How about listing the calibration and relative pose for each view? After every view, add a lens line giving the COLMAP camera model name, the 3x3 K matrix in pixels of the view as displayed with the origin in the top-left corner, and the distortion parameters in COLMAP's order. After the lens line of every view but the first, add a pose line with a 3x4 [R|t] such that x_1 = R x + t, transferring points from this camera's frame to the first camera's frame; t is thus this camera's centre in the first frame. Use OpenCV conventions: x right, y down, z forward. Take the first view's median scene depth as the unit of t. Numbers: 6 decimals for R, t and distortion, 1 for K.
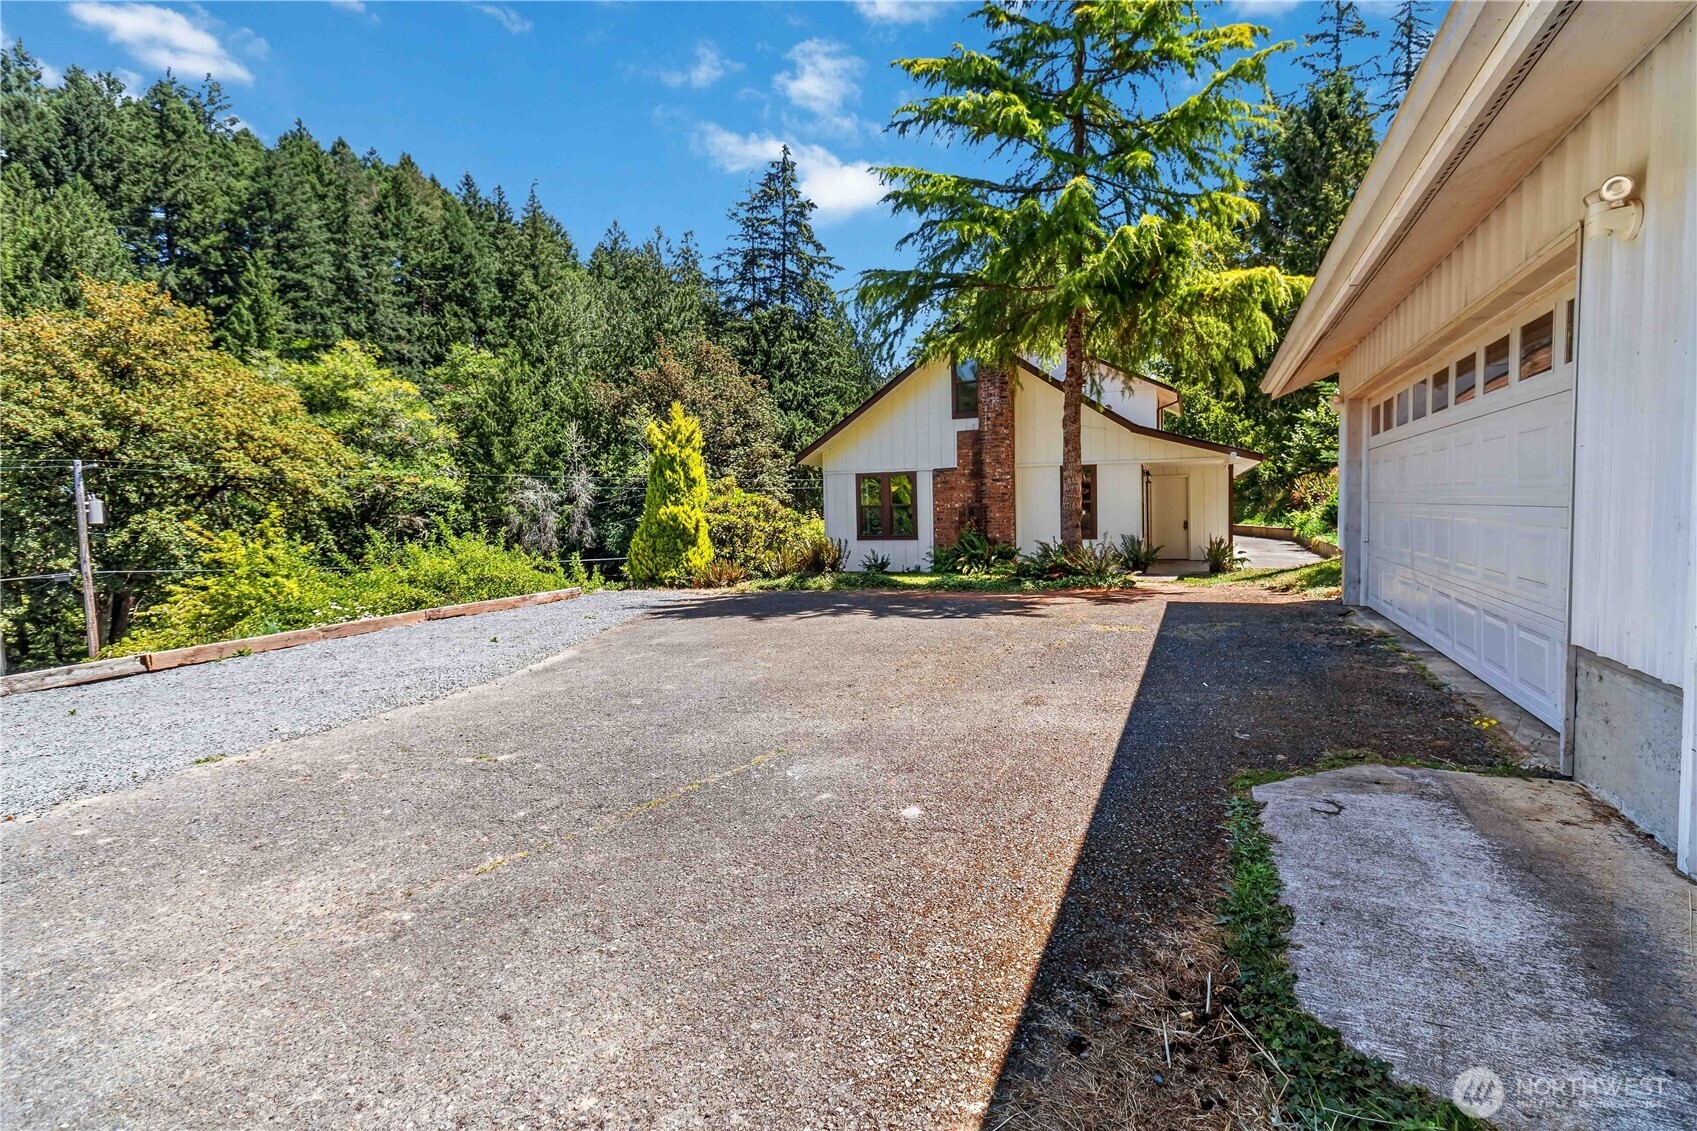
lens RADIAL K [[794.9, 0, 849.6], [0, 794.9, 530.7], [0, 0, 1]] dist [0.002997, 0.000273]
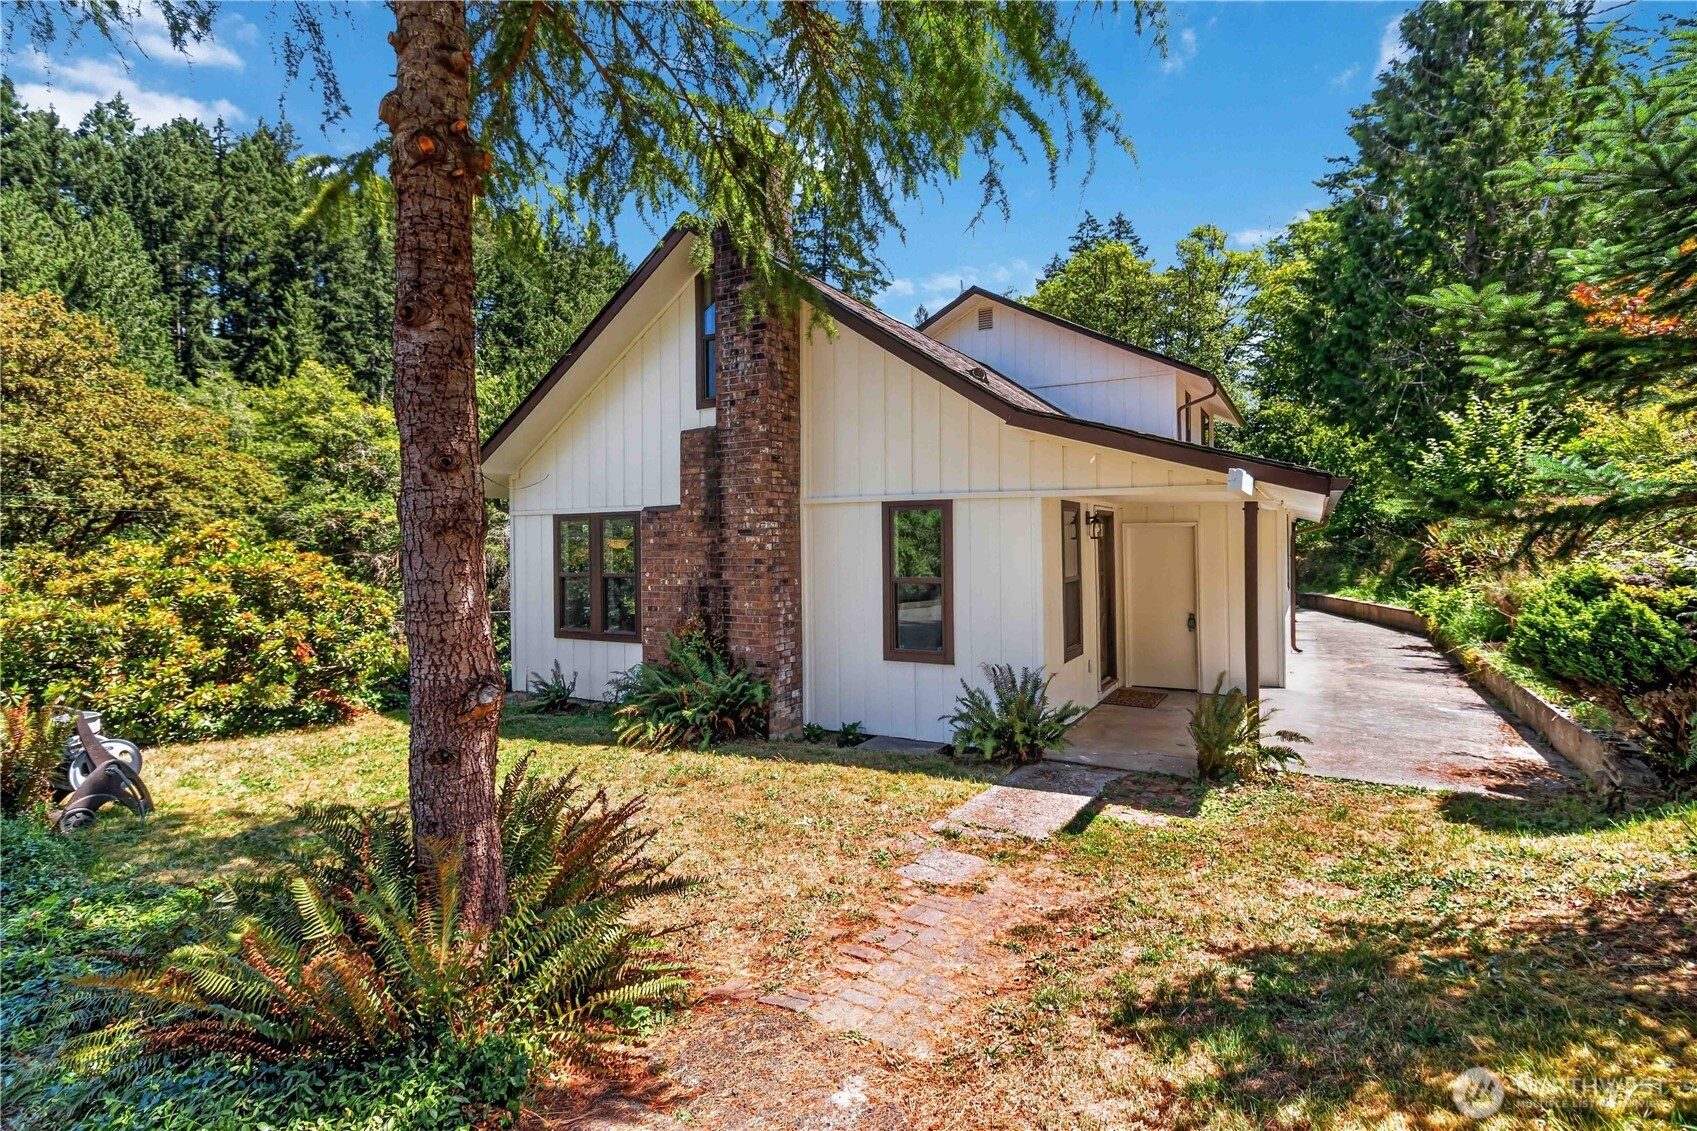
lens RADIAL K [[794.9, 0, 849.6], [0, 794.9, 530.7], [0, 0, 1]] dist [0.002997, 0.000273]
pose [[0.992759, 0.009426, -0.119749, 0.079704], [-0.014447, 0.999049, -0.041130, -0.012006], [0.119248, 0.042563, 0.991952, 0.141617]]
